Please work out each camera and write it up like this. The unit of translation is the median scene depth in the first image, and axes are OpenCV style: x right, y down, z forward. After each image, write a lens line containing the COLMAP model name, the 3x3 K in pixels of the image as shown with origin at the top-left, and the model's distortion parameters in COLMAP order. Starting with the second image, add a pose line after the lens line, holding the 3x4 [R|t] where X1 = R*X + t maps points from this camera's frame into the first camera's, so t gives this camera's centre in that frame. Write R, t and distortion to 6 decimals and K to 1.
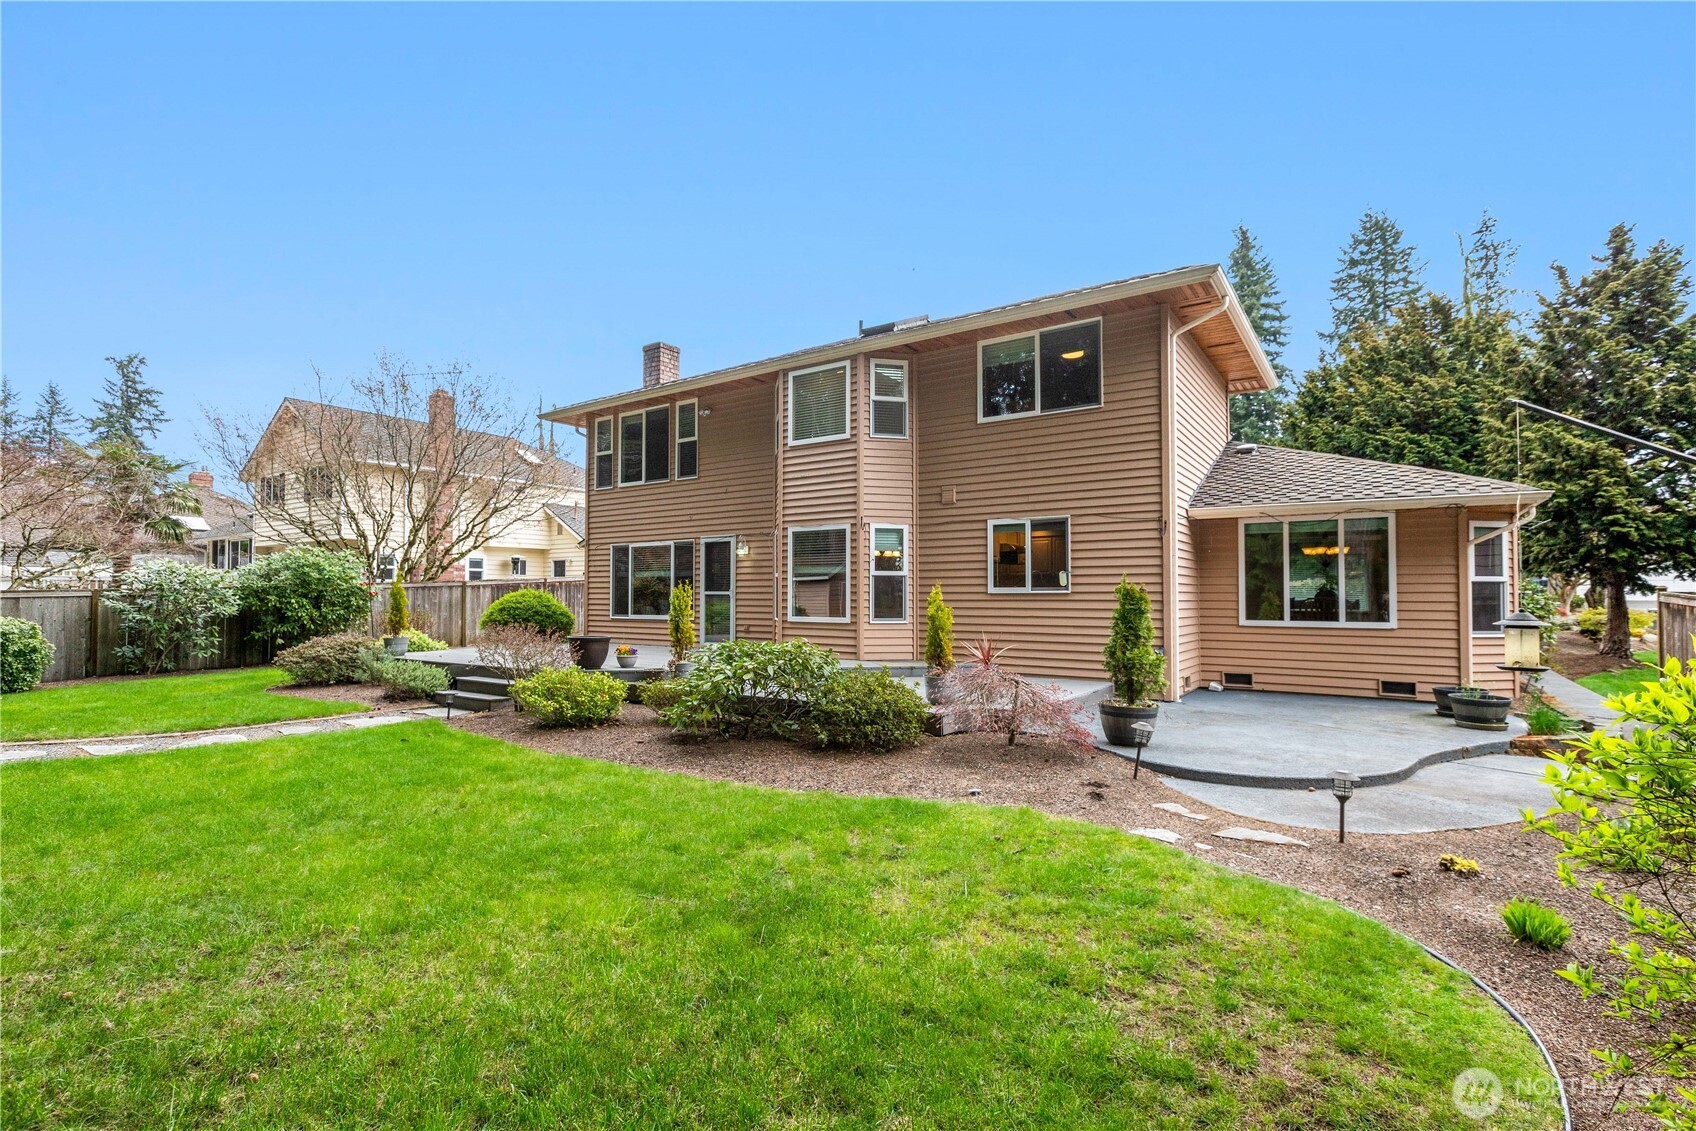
lens RADIAL K [[764.2, 0, 848.0], [0, 764.2, 565.5], [0, 0, 1]] dist [-0.000146, -0.000107]
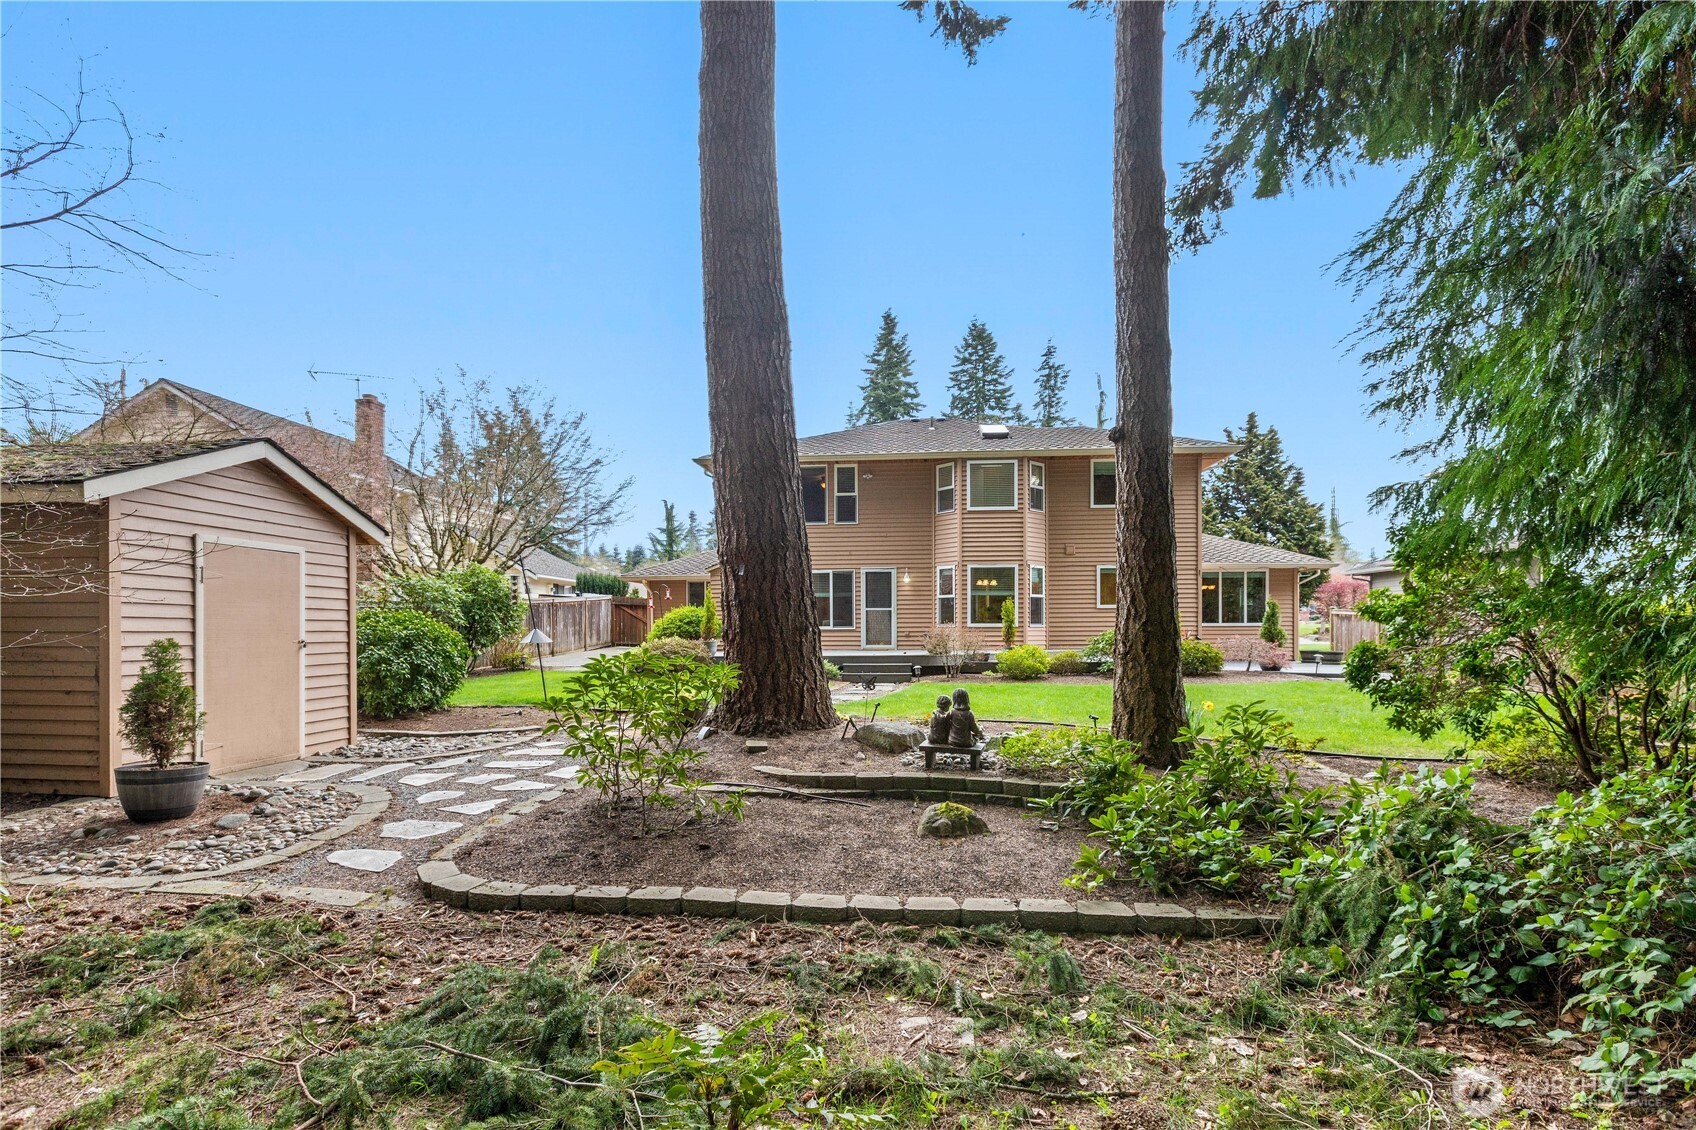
lens RADIAL K [[772.8, 0, 836.5], [0, 772.8, 614.6], [0, 0, 1]] dist [0.002370, 0.000697]
pose [[0.876915, 0.004914, 0.480621, -1.004106], [-0.015474, 0.999718, 0.018013, 0.024200], [-0.480397, -0.023233, 0.876743, -0.204573]]
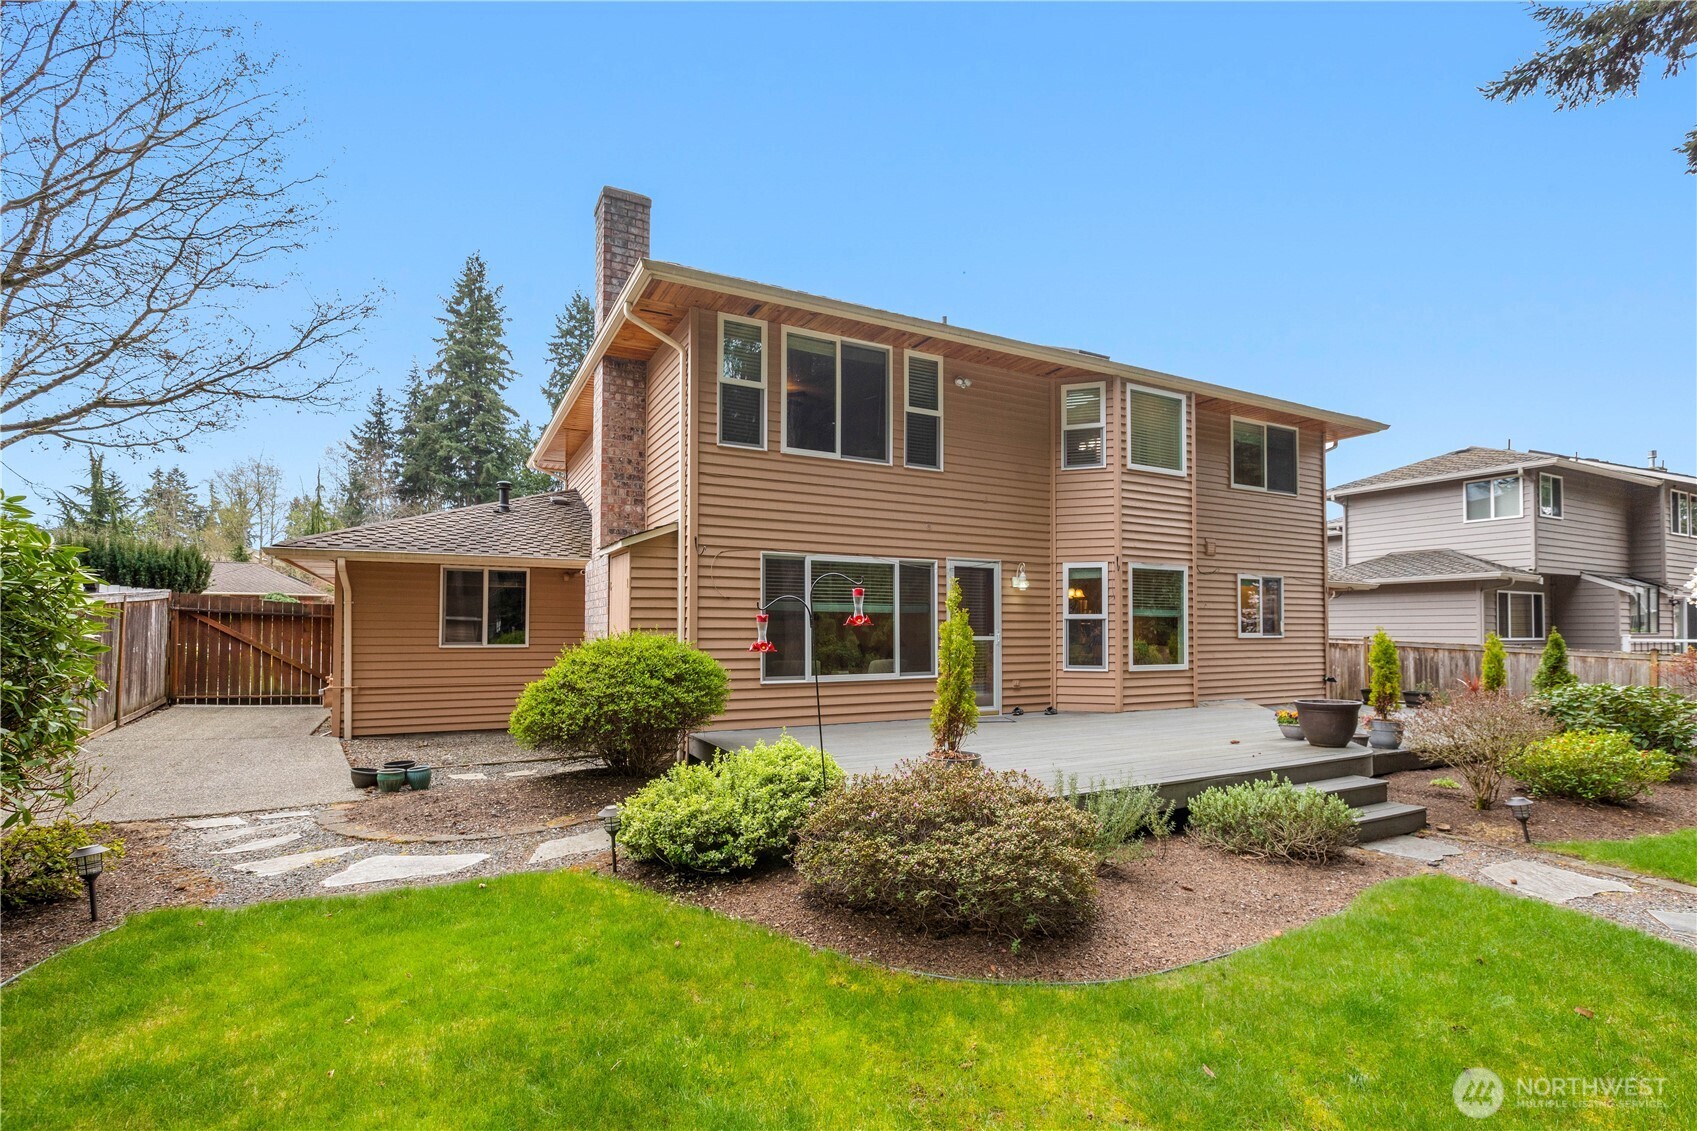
lens RADIAL K [[772.6, 0, 835.0], [0, 772.6, 602.2], [0, 0, 1]] dist [-0.001453, 0.000220]
pose [[0.472370, 0.033975, 0.880745, -0.972376], [-0.035574, 0.999177, -0.019464, 0.023248], [-0.880682, -0.022138, 0.473190, 0.853803]]
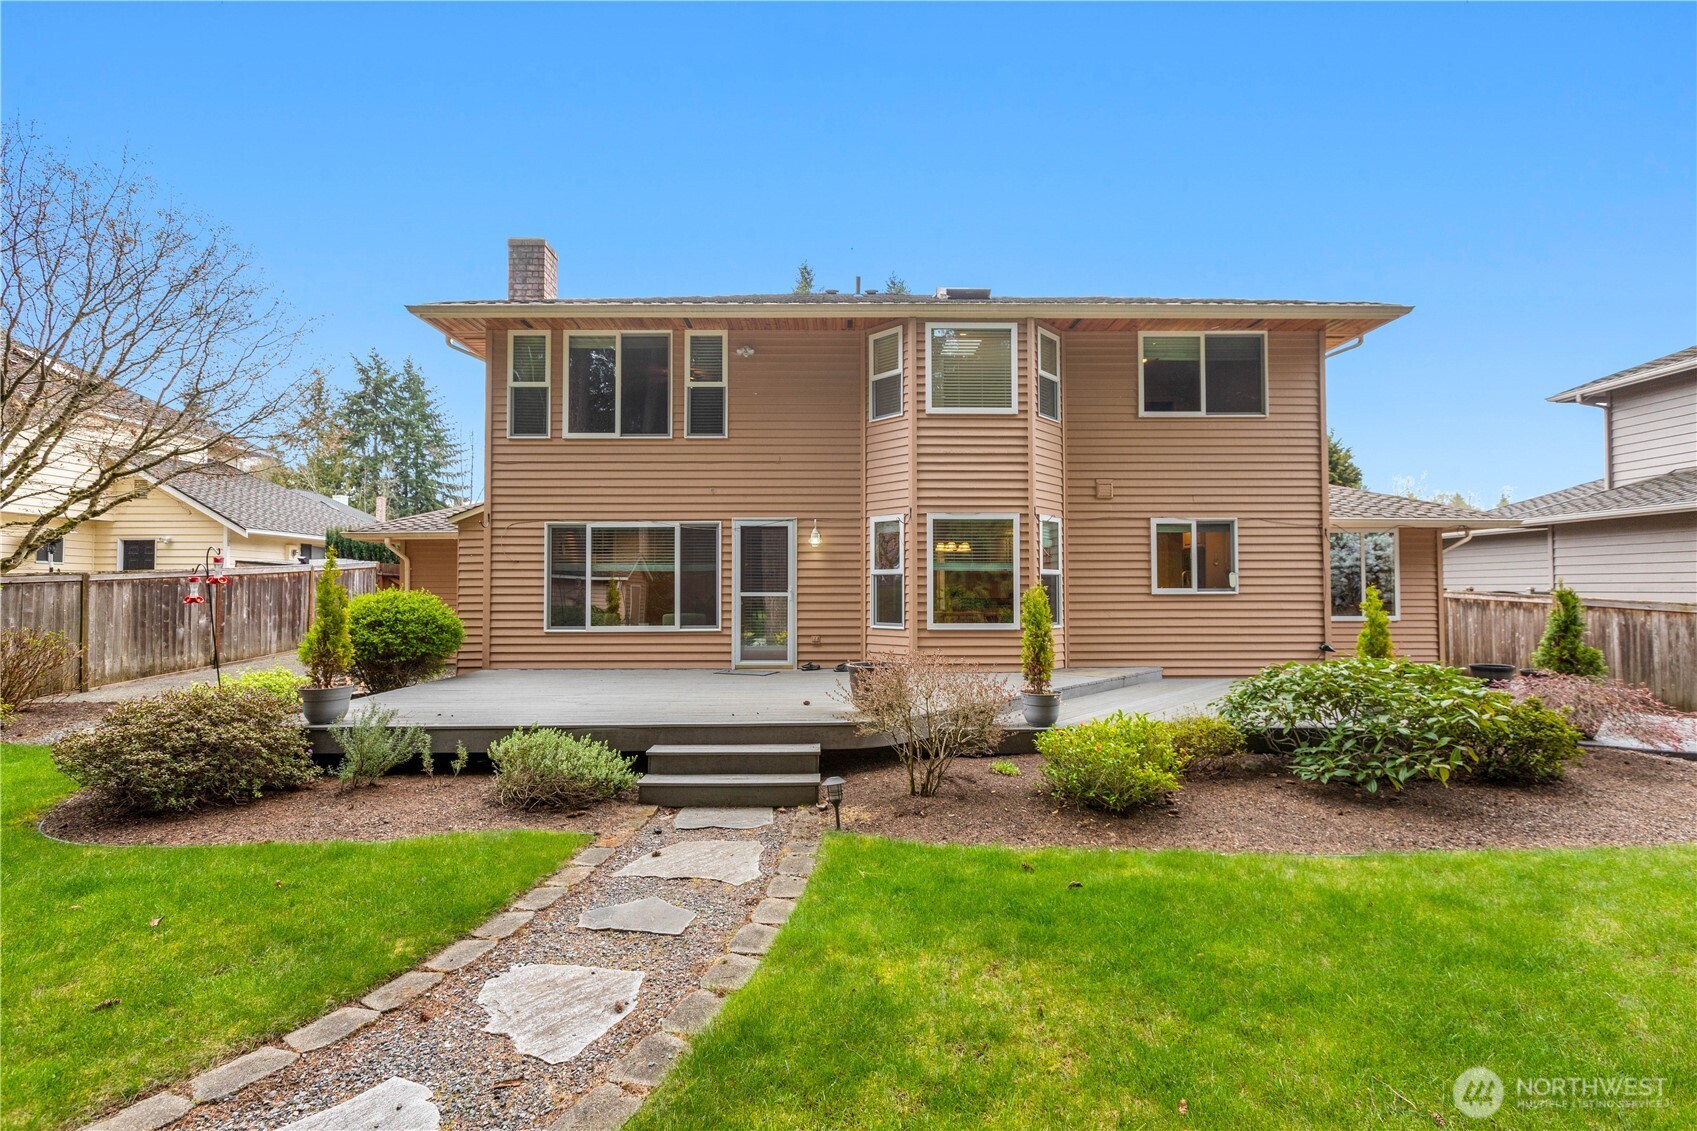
lens RADIAL K [[752.8, 0, 837.0], [0, 752.8, 557.2], [0, 0, 1]] dist [-0.000487, 0.000355]
pose [[0.821838, 0.021776, 0.569305, -0.592399], [-0.019835, 0.999757, -0.009607, 0.005731], [-0.569376, -0.003397, 0.822070, 0.386888]]
